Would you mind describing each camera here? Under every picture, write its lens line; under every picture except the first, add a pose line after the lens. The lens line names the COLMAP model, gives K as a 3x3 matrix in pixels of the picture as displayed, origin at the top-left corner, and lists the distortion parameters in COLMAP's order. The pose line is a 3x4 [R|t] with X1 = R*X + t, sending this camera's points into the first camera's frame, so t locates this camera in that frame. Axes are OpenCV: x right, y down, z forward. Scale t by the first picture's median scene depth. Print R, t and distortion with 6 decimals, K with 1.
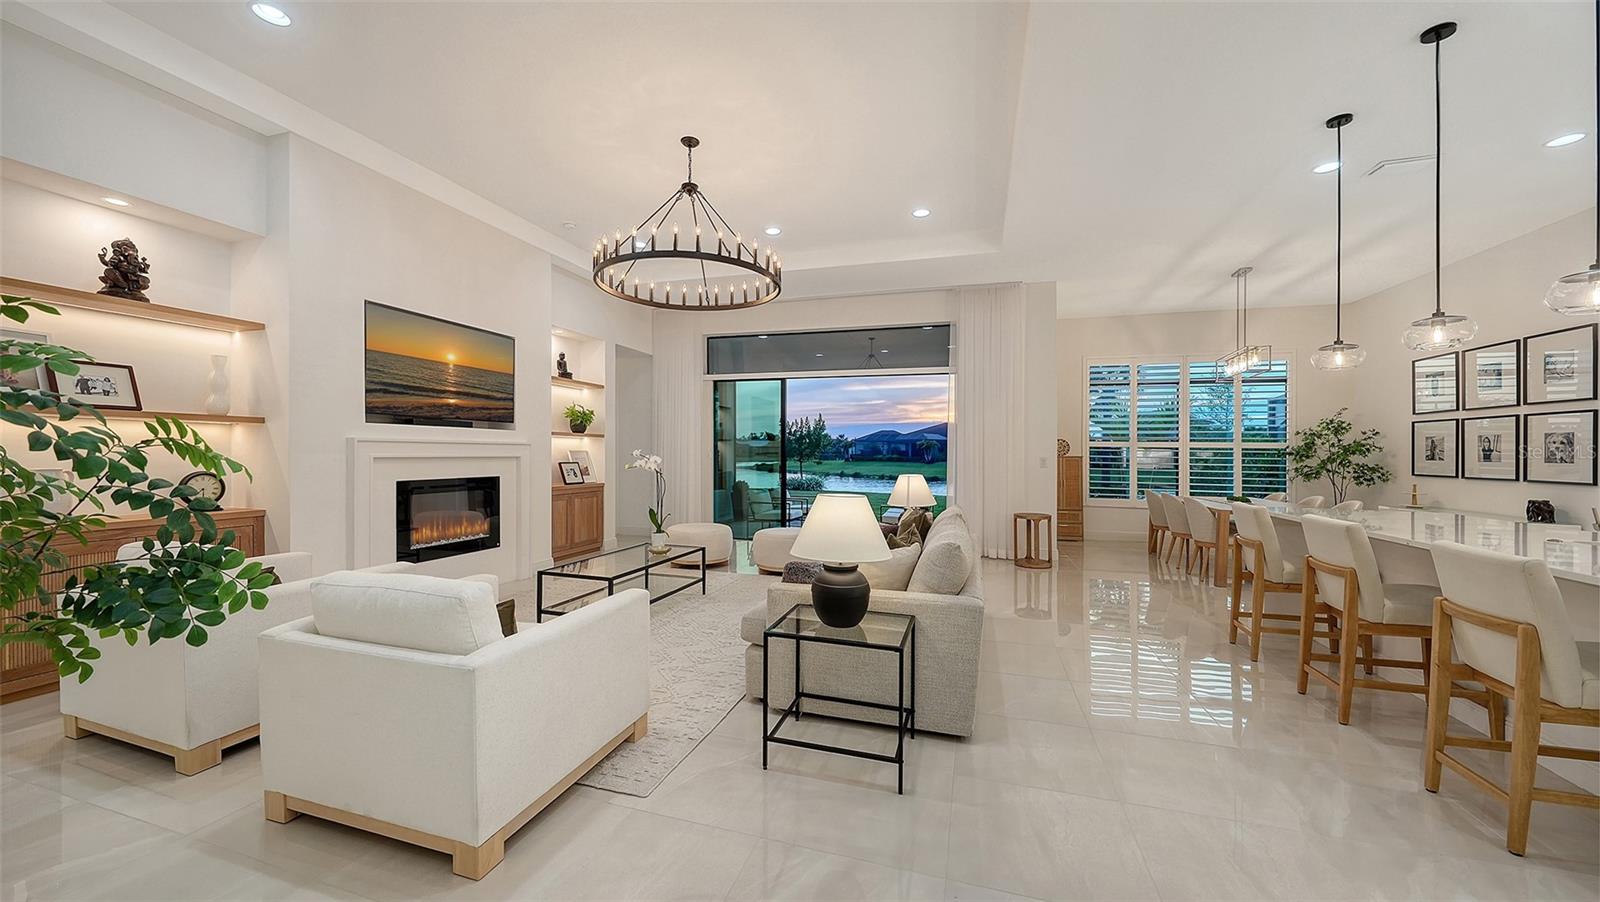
lens RADIAL K [[579.3, 0, 800.0], [0, 579.3, 451.0], [0, 0, 1]] dist [0.002864, -0.000076]
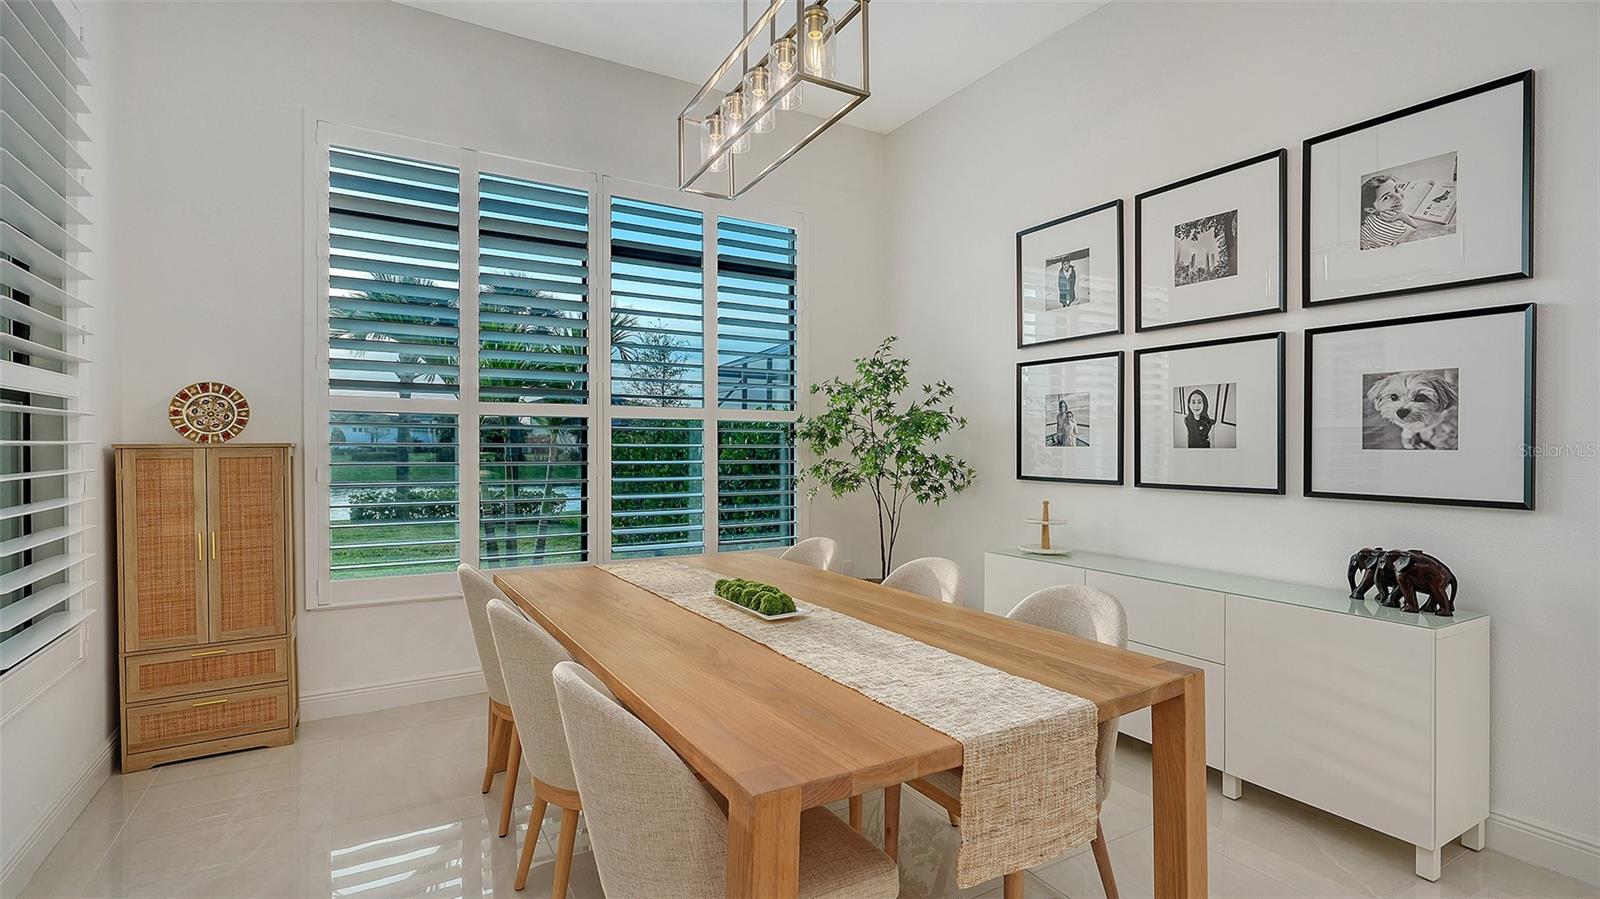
lens RADIAL K [[730.0, 0, 797.9], [0, 730.0, 462.2], [0, 0, 1]] dist [-0.001009, -0.000494]
pose [[0.679010, -0.025520, 0.733686, 0.520059], [0.002506, 0.999470, 0.032446, 0.009552], [-0.734125, -0.020193, 0.678714, 0.755146]]
